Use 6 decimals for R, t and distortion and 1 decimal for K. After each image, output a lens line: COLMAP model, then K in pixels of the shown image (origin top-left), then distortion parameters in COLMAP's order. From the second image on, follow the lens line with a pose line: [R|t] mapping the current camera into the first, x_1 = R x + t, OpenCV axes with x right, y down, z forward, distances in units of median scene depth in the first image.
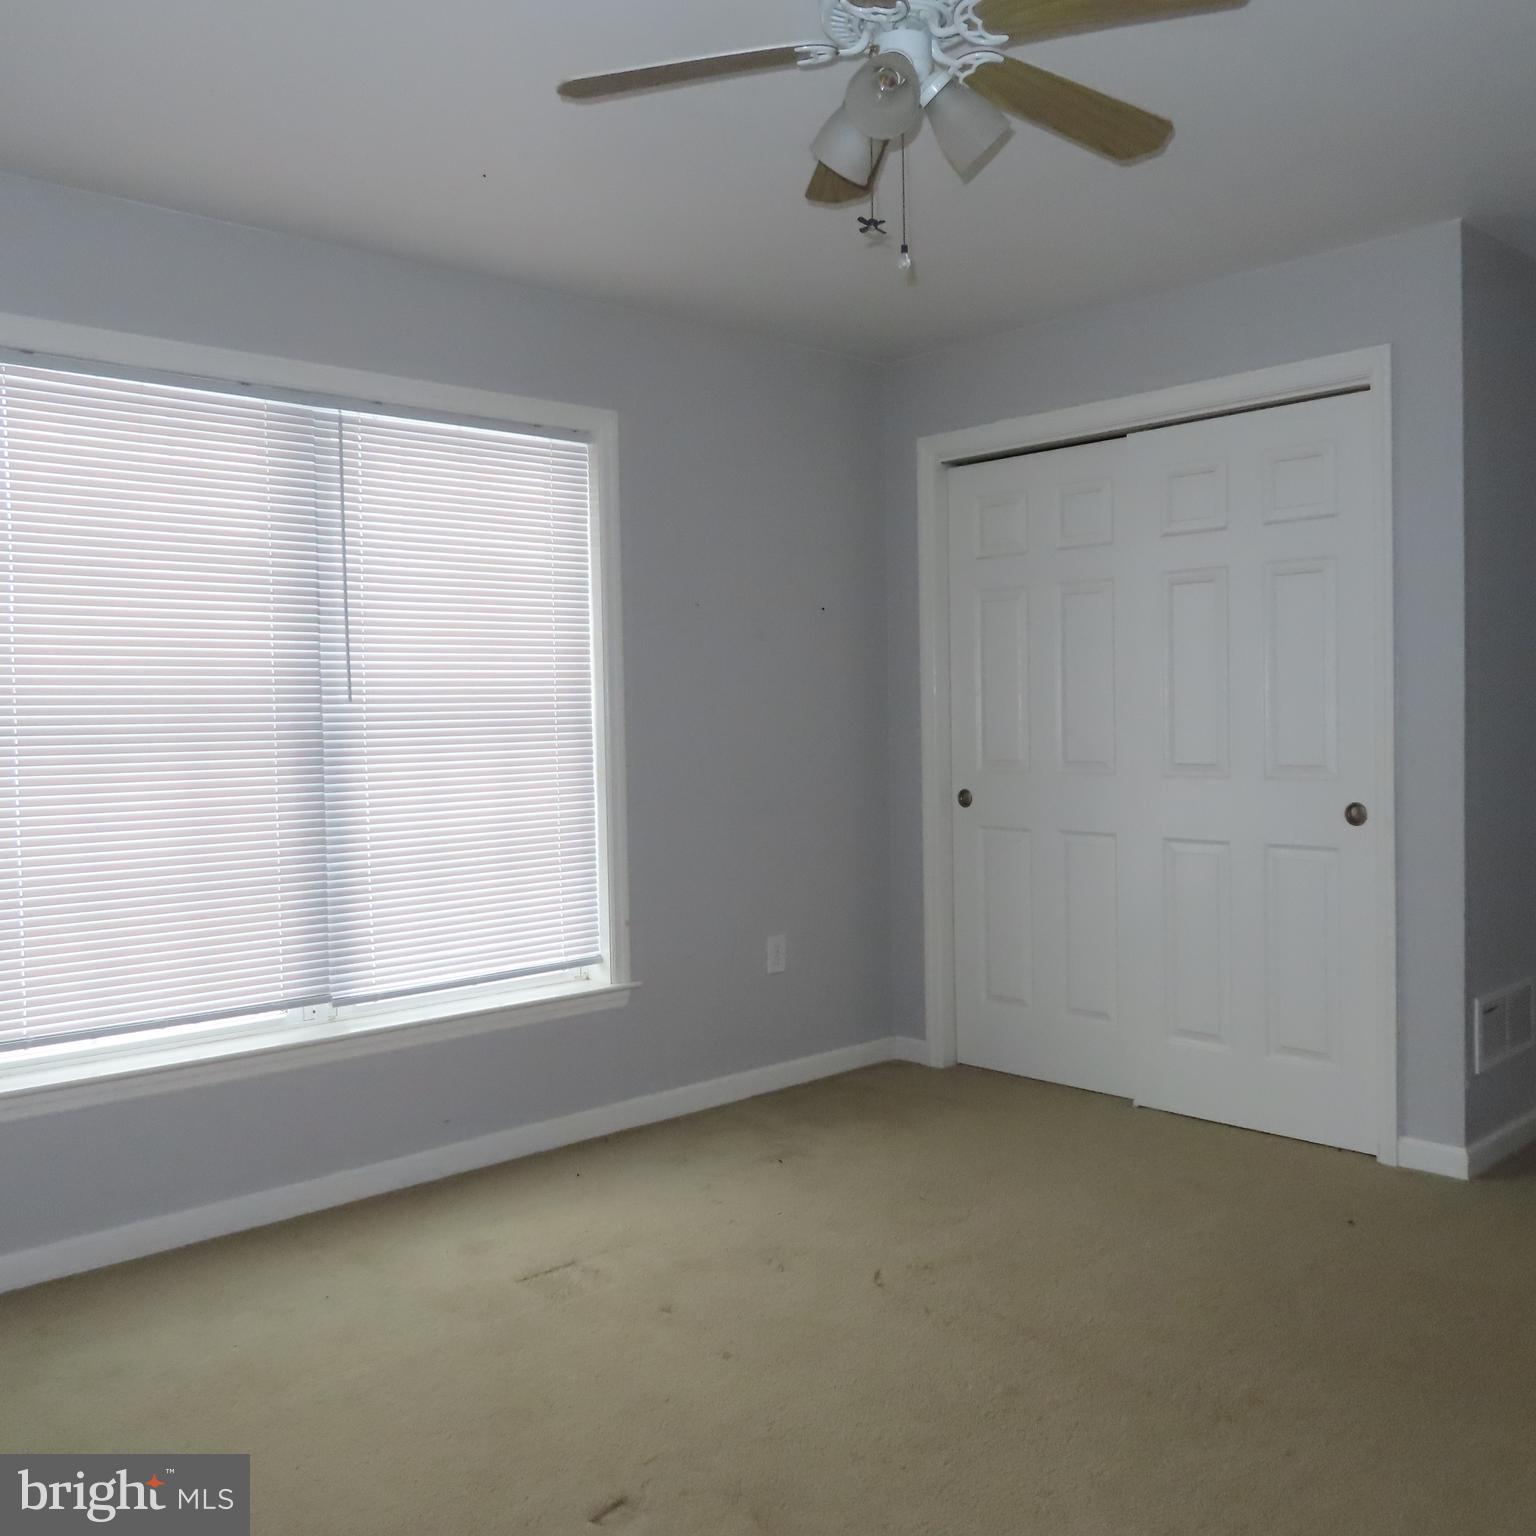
lens RADIAL K [[1463.9, 0, 768.0], [0, 1463.9, 768.0], [0, 0, 1]] dist [-0.010060, 0.013613]
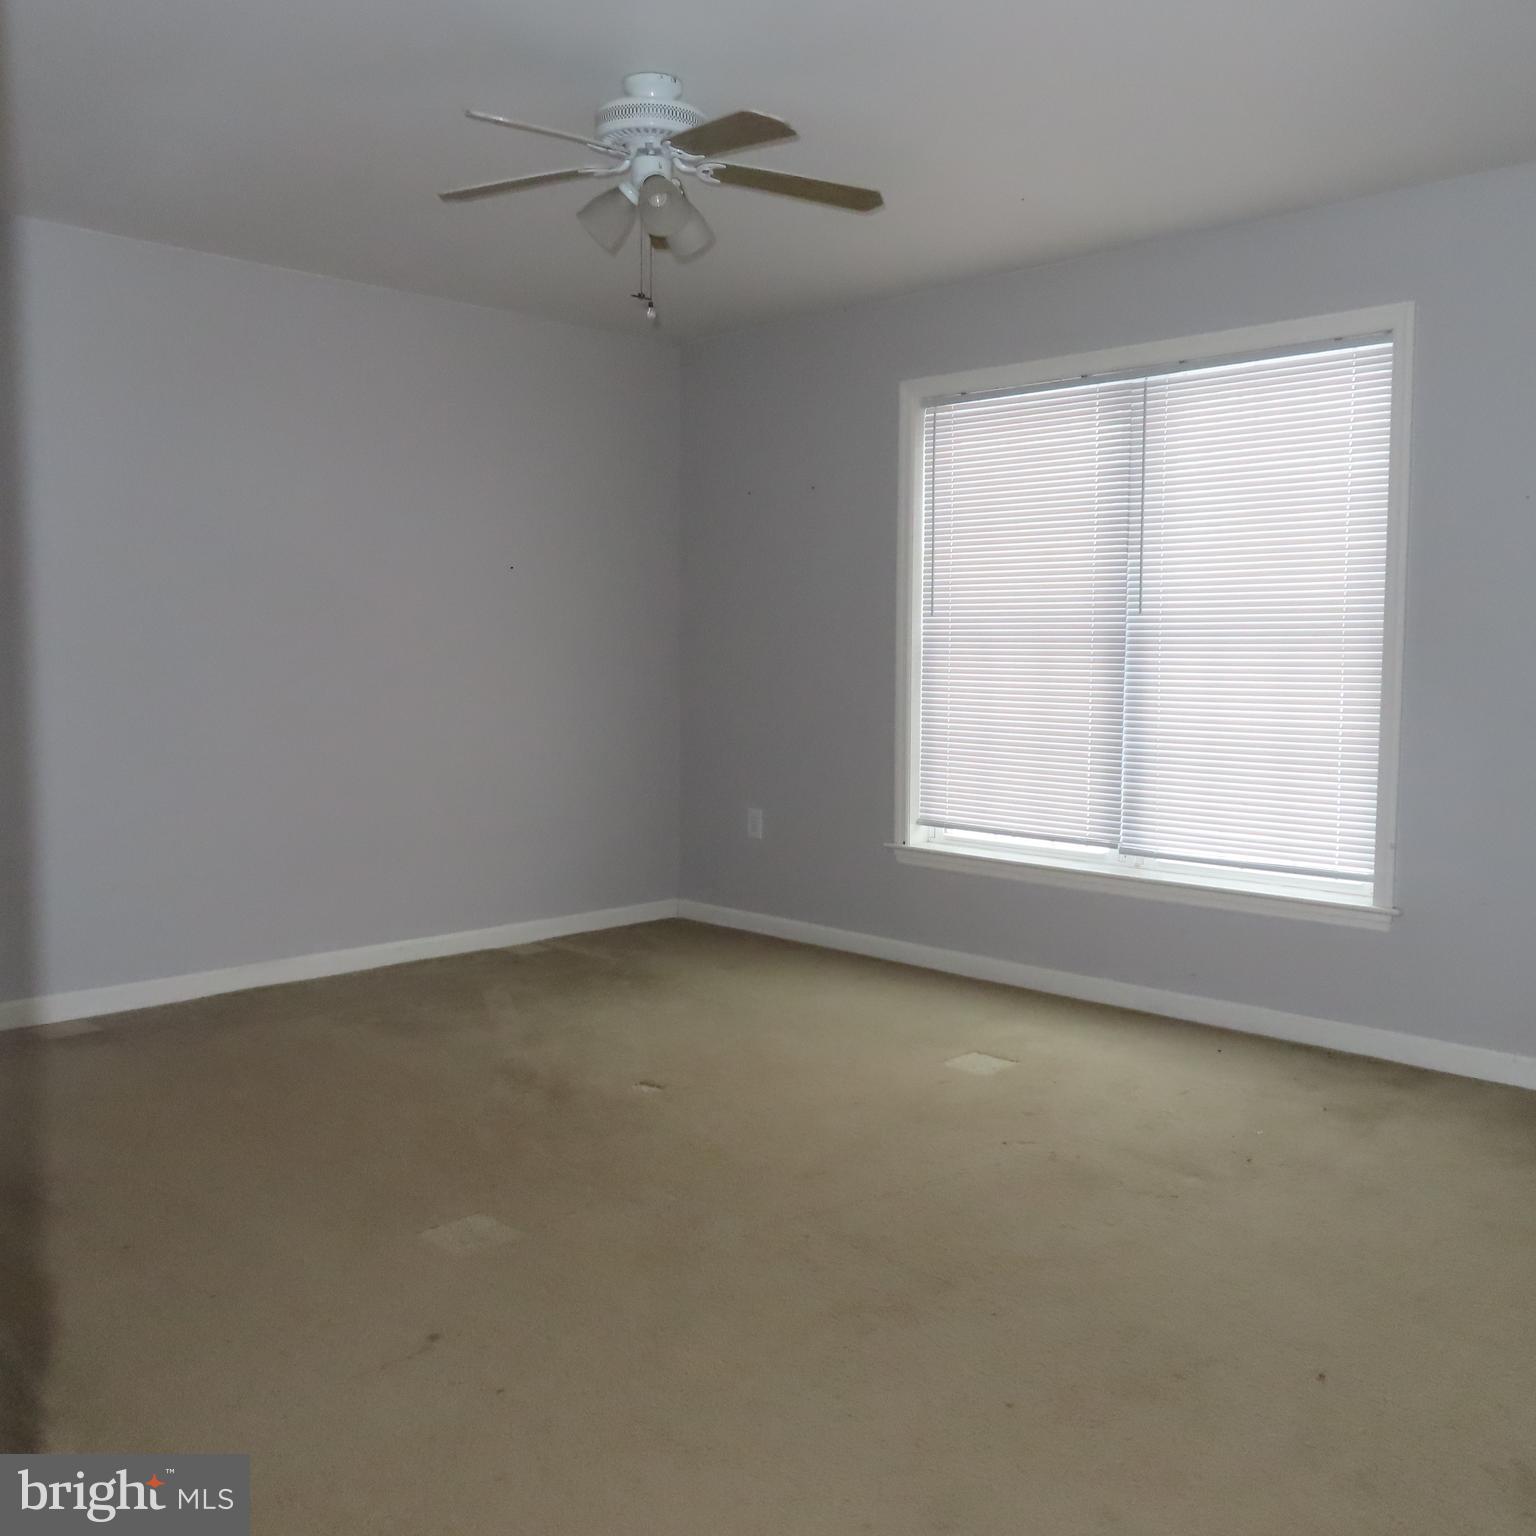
lens RADIAL K [[1463.9, 0, 768.0], [0, 1463.9, 768.0], [0, 0, 1]] dist [-0.010060, 0.013613]
pose [[0.031472, 0.100037, -0.994486, 0.927927], [-0.042715, 0.994204, 0.098656, -0.023339], [0.998591, 0.039374, 0.035563, 0.624091]]
